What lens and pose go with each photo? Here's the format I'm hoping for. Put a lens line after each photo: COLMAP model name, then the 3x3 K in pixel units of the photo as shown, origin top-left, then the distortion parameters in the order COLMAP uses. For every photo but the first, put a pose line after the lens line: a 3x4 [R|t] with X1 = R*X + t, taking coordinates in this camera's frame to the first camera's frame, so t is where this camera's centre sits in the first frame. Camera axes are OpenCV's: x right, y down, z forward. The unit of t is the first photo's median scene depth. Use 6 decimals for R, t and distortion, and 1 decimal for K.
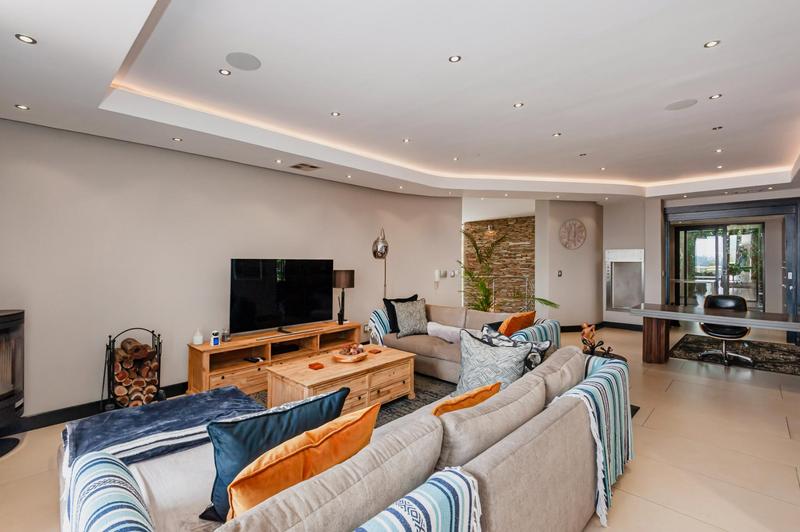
lens RADIAL K [[362.0, 0, 399.8], [0, 362.0, 266.0], [0, 0, 1]] dist [0.009700, -0.001327]
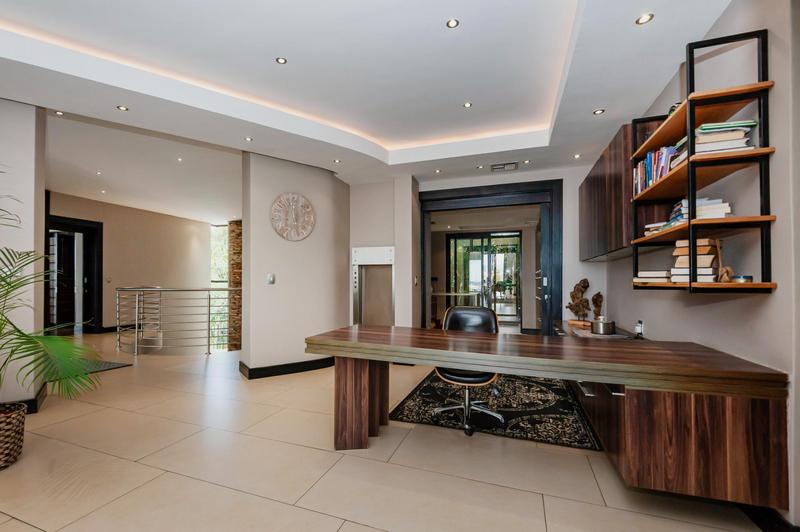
lens RADIAL K [[362.0, 0, 383.6], [0, 362.0, 281.9], [0, 0, 1]] dist [0.009700, -0.001327]
pose [[0.912988, 0.009752, 0.407869, 0.359997], [-0.003509, 0.999865, -0.016052, 0.035217], [-0.407970, 0.013224, 0.912899, 0.358794]]
